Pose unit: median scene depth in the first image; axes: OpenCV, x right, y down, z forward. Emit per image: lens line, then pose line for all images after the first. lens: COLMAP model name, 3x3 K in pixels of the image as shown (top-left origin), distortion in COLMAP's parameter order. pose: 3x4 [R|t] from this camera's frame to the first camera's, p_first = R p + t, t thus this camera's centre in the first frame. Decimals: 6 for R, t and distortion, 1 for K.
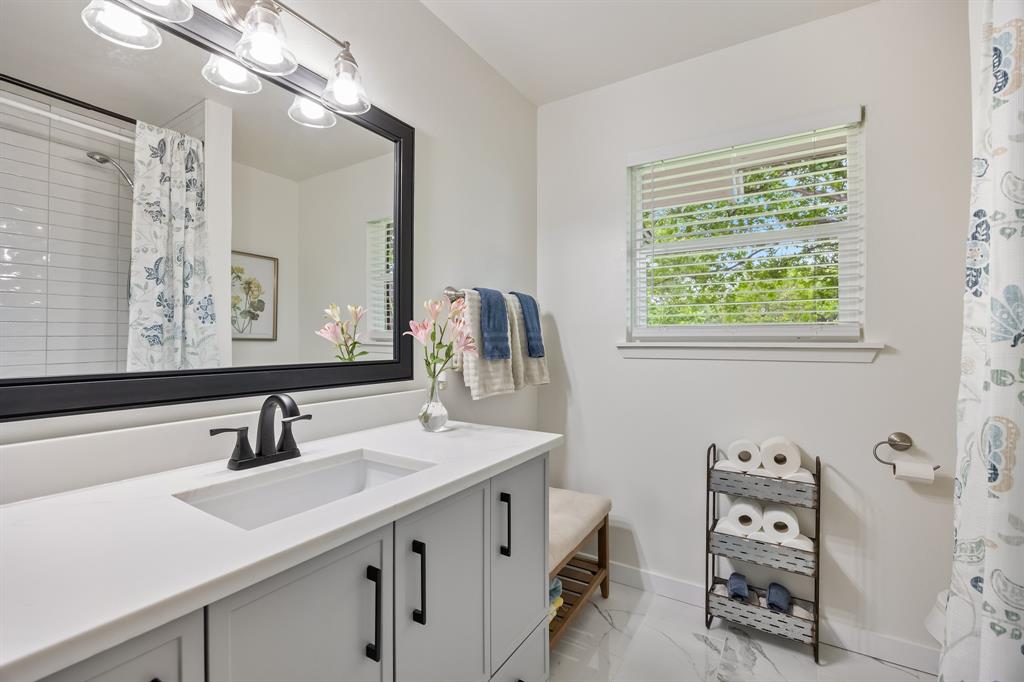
lens RADIAL K [[441.3, 0, 512.7], [0, 441.3, 338.3], [0, 0, 1]] dist [-0.015886, 0.000099]
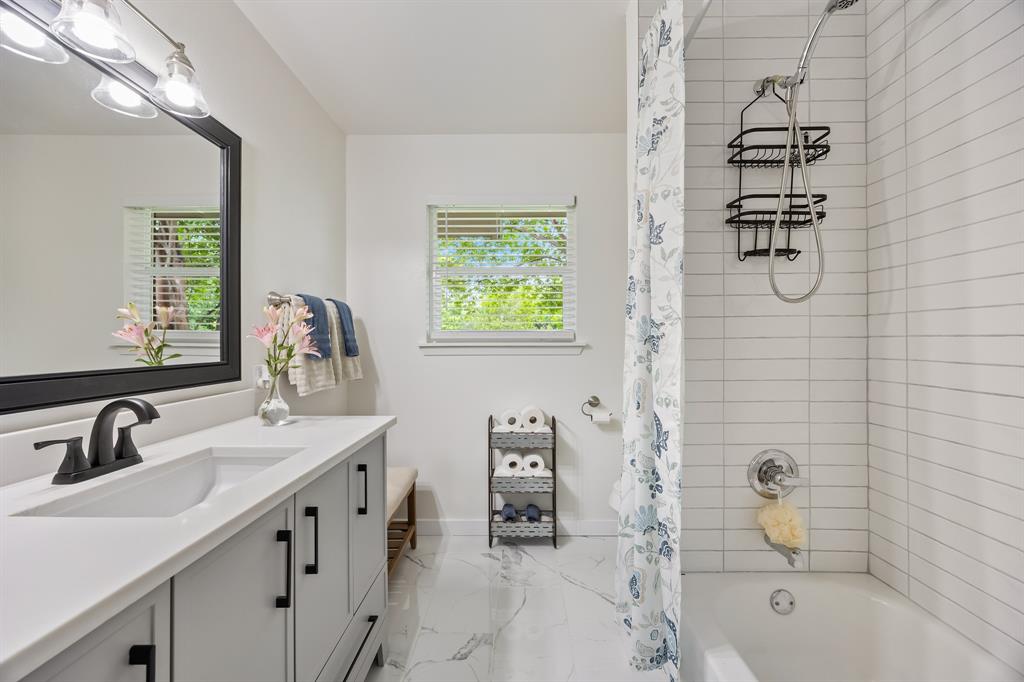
lens RADIAL K [[394.3, 0, 510.8], [0, 394.3, 332.8], [0, 0, 1]] dist [0.000285, 0.000076]
pose [[0.852985, 0.008035, 0.521874, -0.167783], [0.000290, 0.999874, -0.015869, -0.003162], [-0.521936, 0.013688, 0.852875, -0.124094]]
